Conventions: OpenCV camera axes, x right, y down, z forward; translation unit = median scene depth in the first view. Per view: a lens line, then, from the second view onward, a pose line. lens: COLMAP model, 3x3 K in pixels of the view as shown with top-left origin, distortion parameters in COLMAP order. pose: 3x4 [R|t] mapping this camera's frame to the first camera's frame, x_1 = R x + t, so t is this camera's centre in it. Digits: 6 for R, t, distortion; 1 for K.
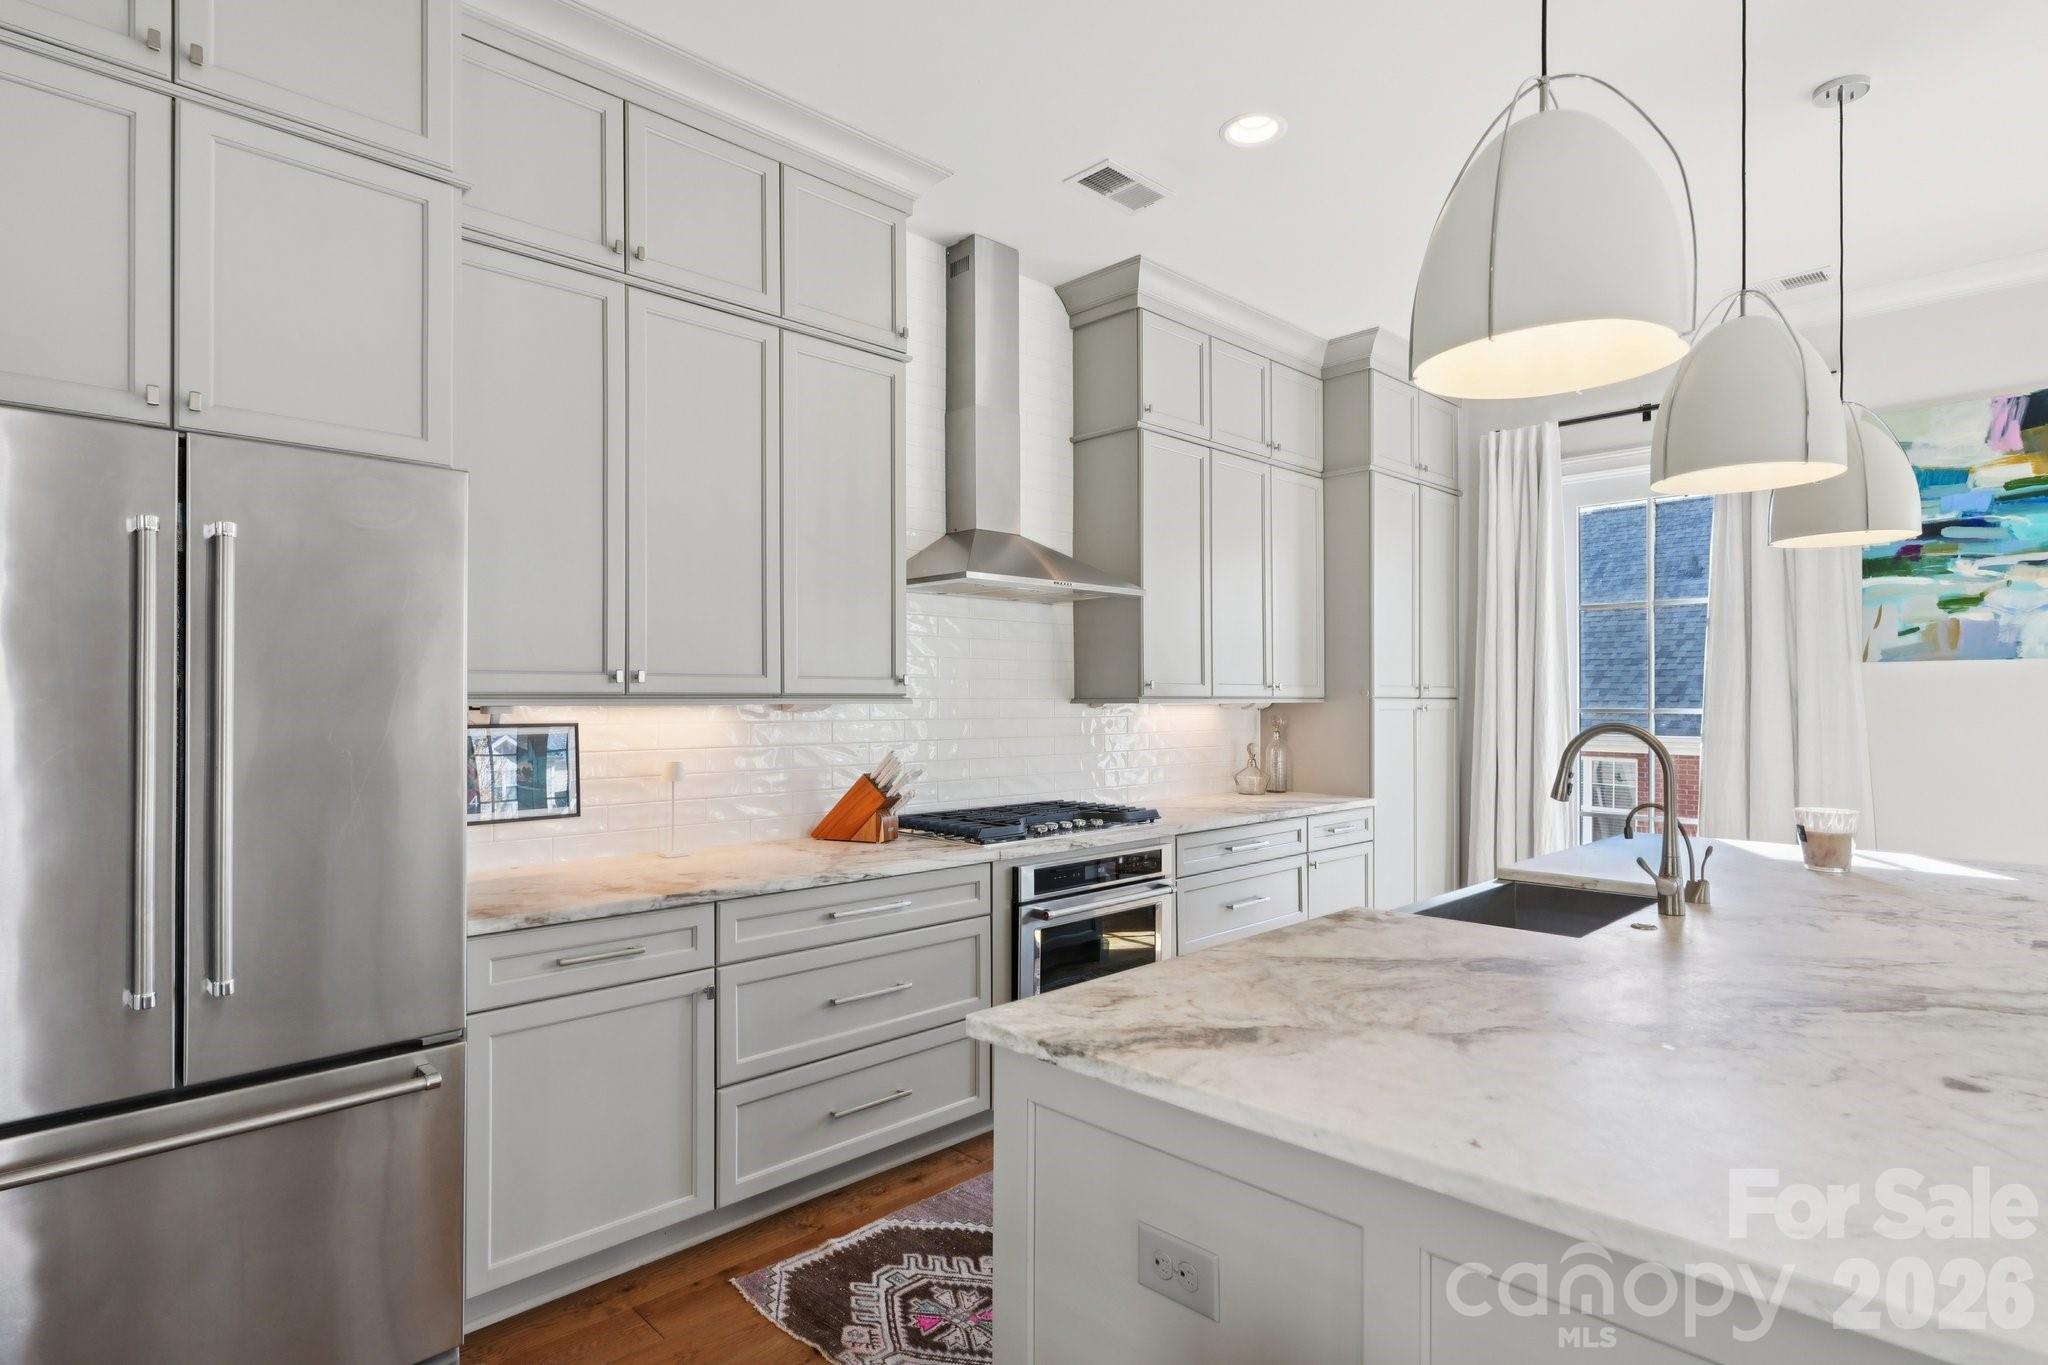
lens RADIAL K [[1064.3, 0, 1030.0], [0, 1064.3, 686.9], [0, 0, 1]] dist [-0.001006, 0.003343]
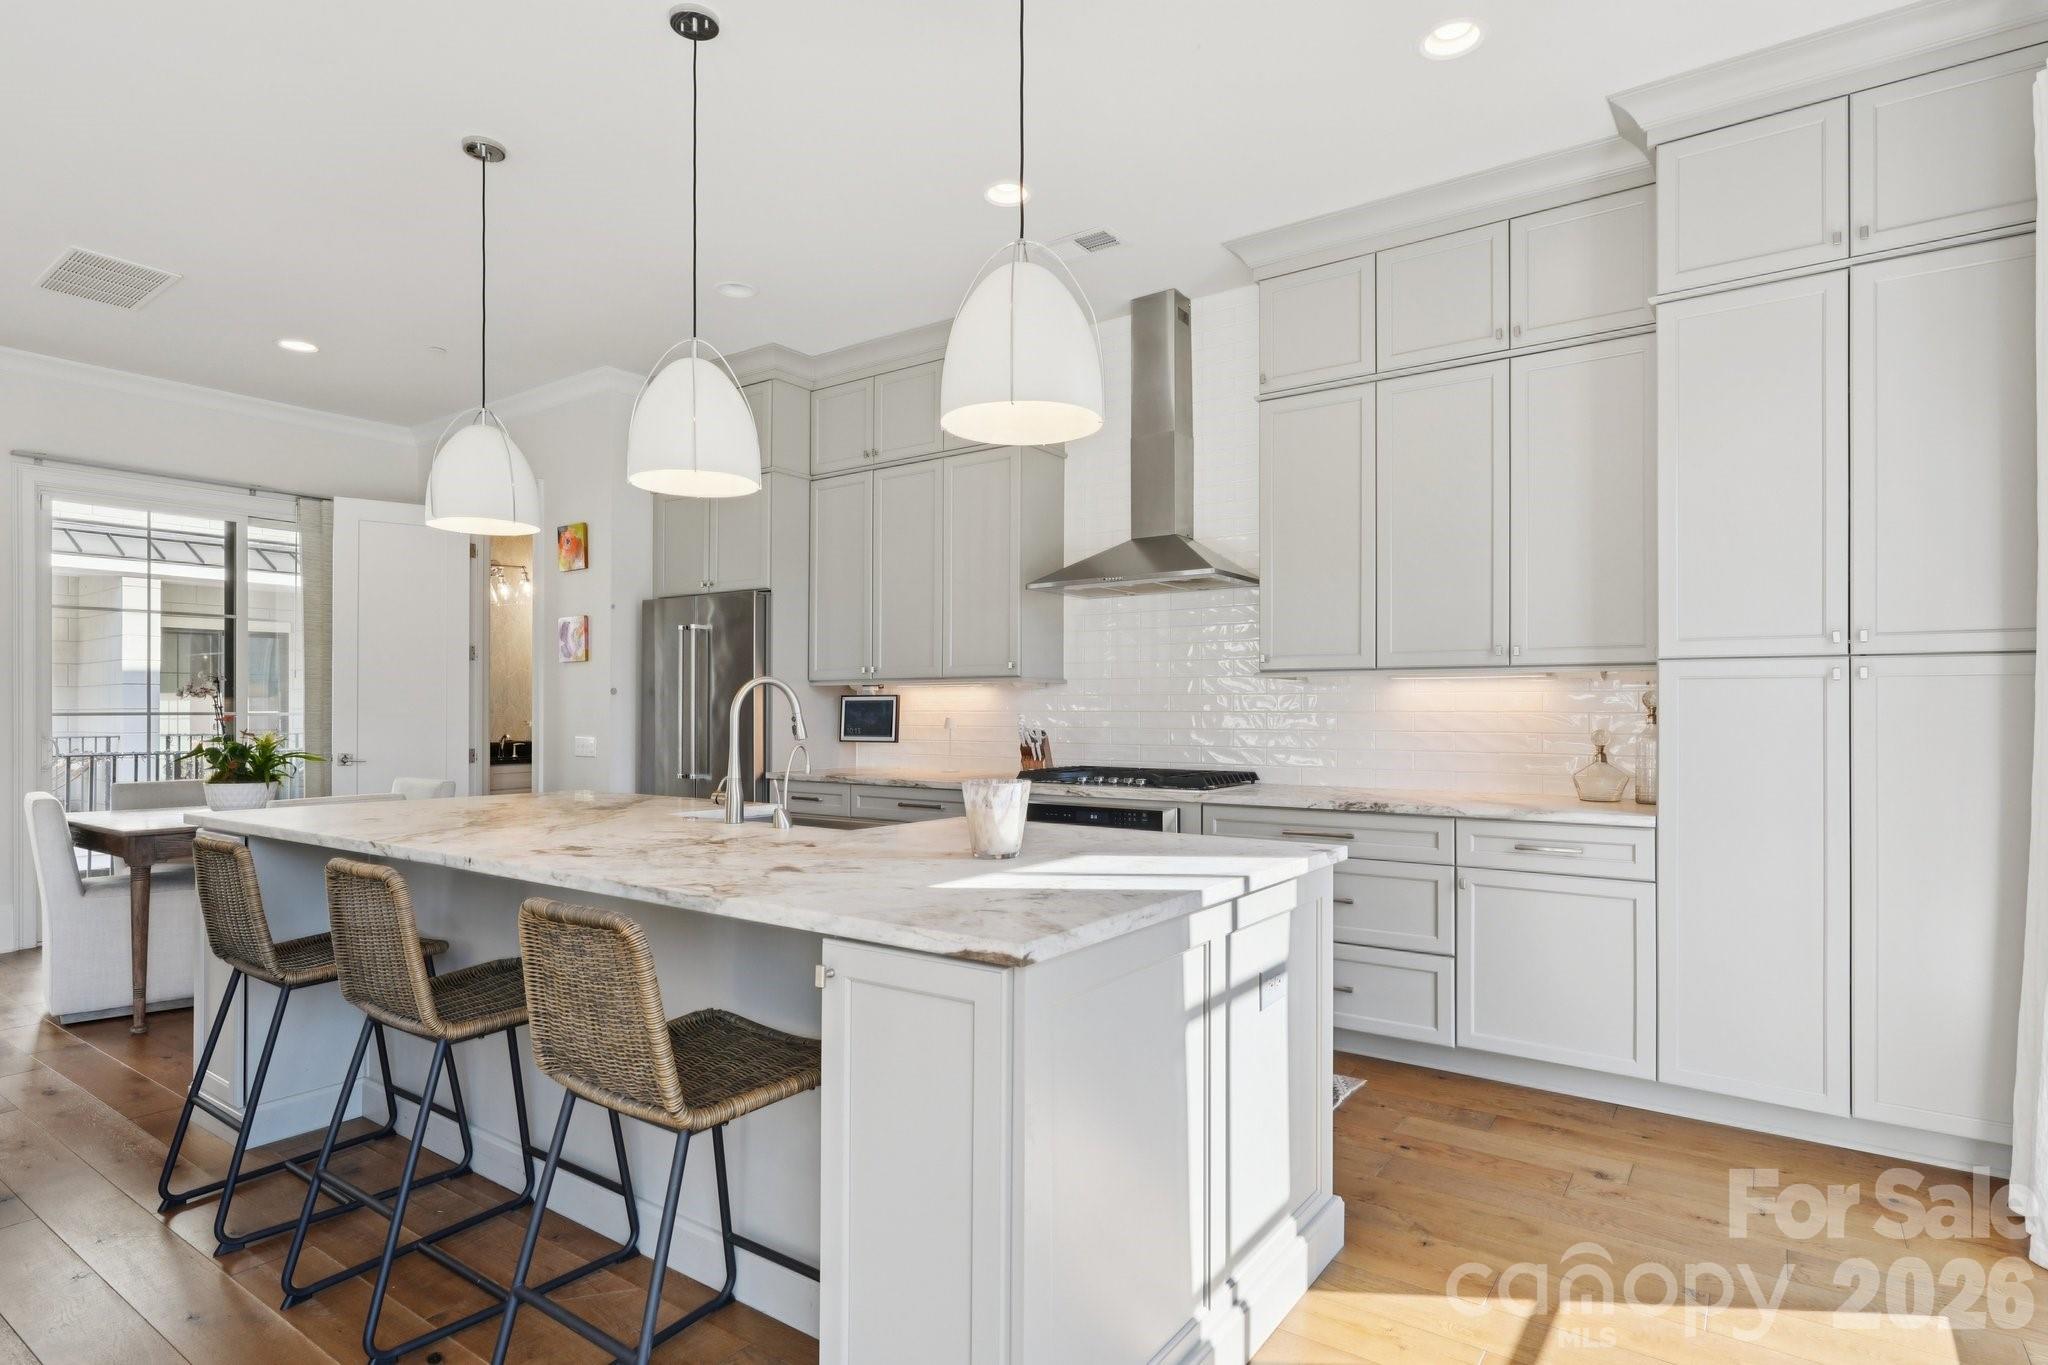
lens RADIAL K [[1064.3, 0, 1041.4], [0, 1064.3, 690.9], [0, 0, 1]] dist [-0.001006, 0.003343]
pose [[0.179076, -0.021099, -0.983609, 1.082946], [0.006271, 0.999774, -0.020304, 0.048350], [0.983815, -0.002532, 0.179168, 0.640669]]
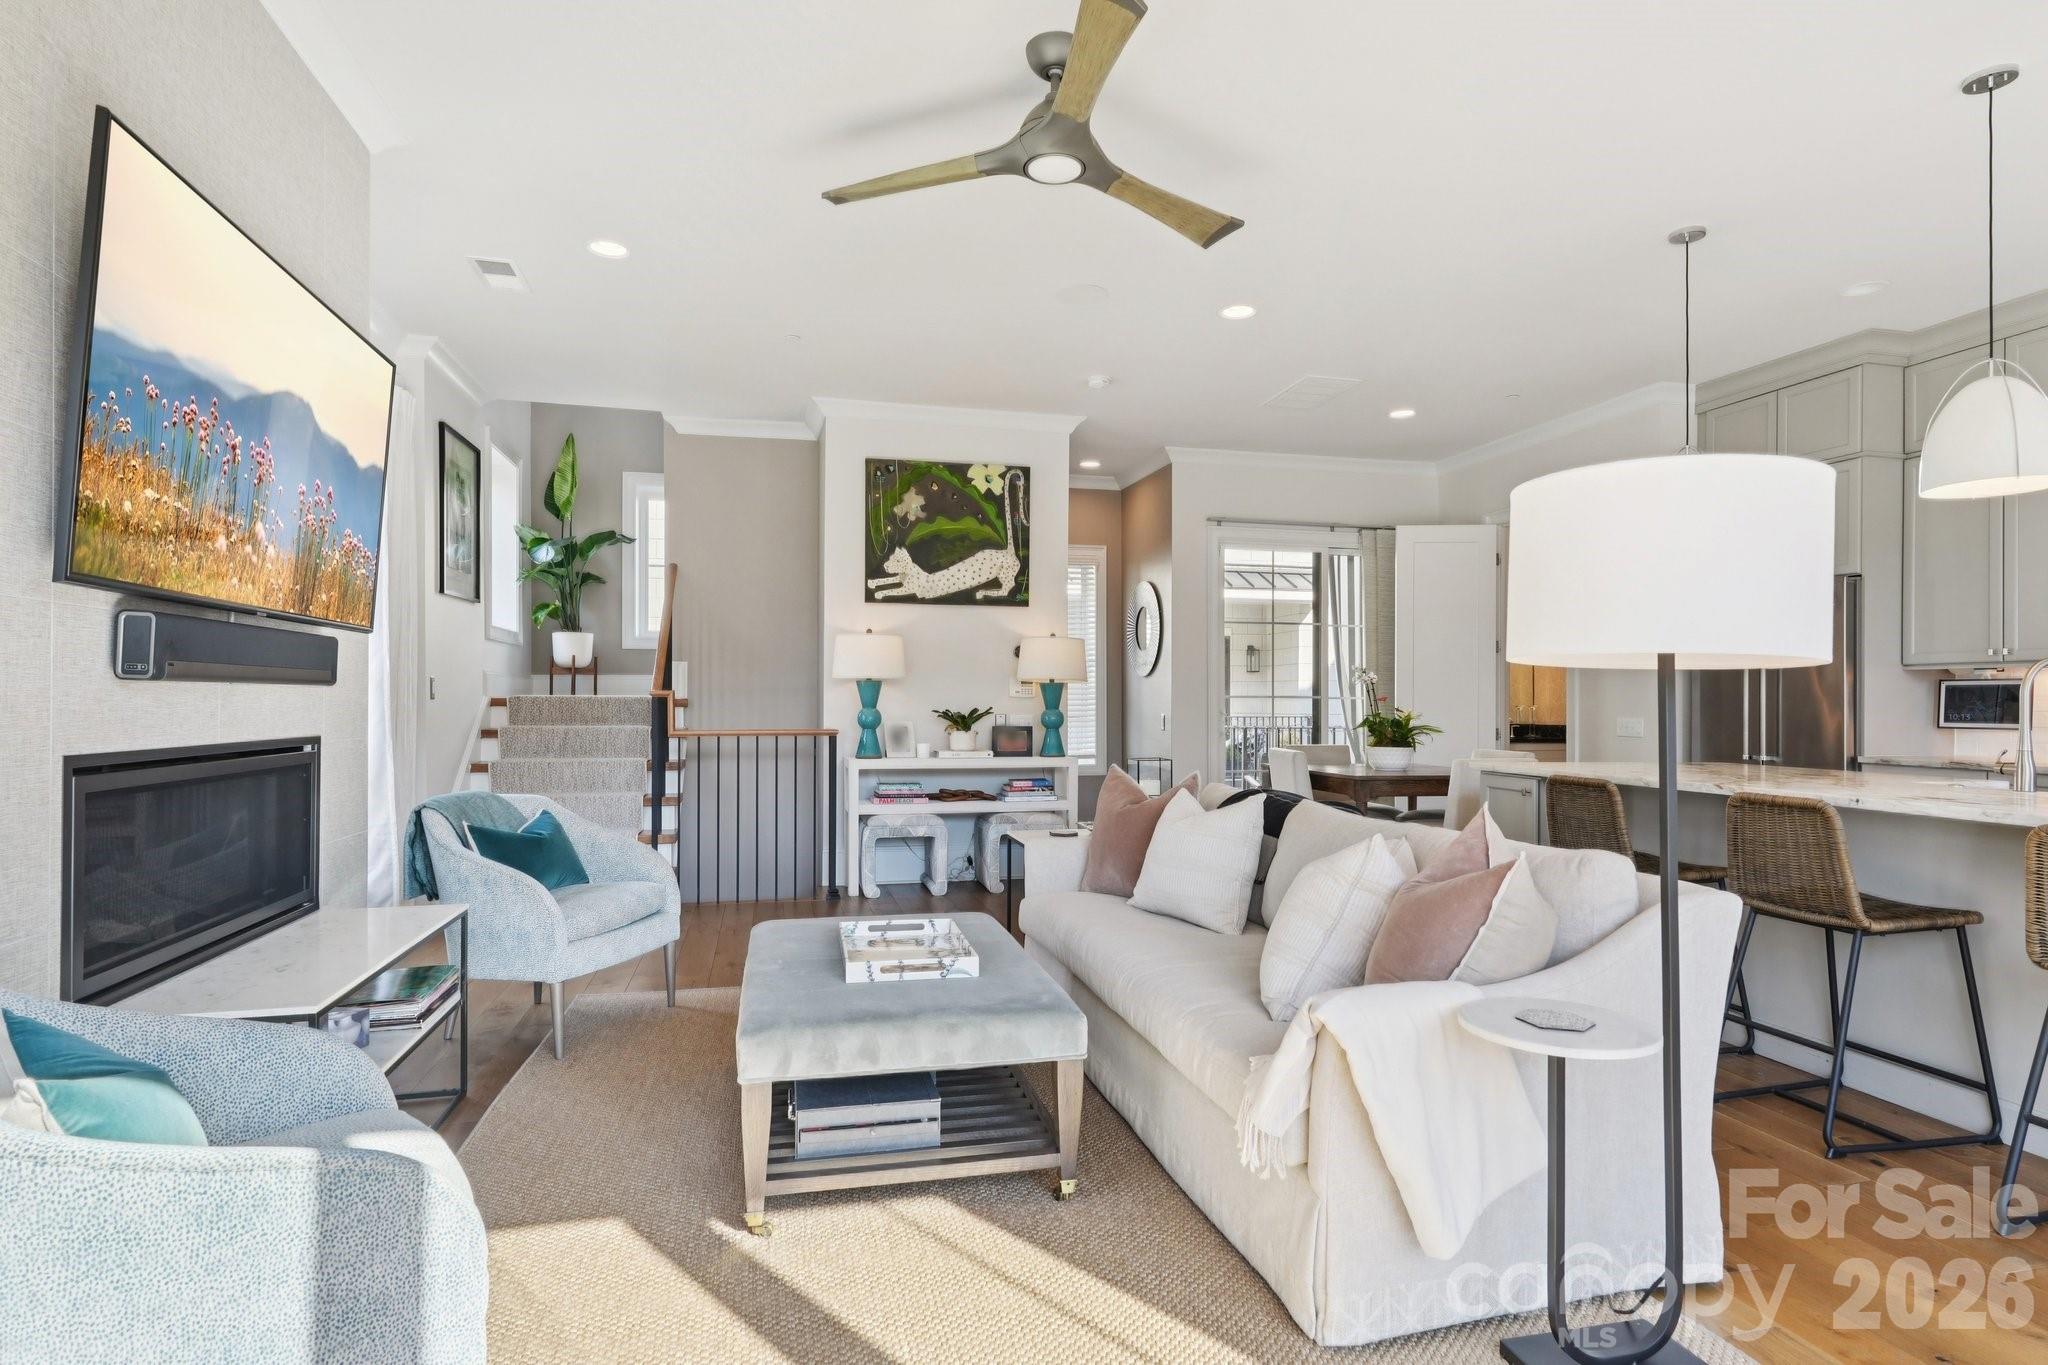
lens RADIAL K [[1064.3, 0, 1020.2], [0, 1064.3, 698.2], [0, 0, 1]] dist [-0.001006, 0.003343]
pose [[-0.511670, -0.006336, -0.859159, 1.416012], [-0.001111, 0.999977, -0.006713, 0.058233], [0.859182, -0.002480, -0.511665, 0.316972]]
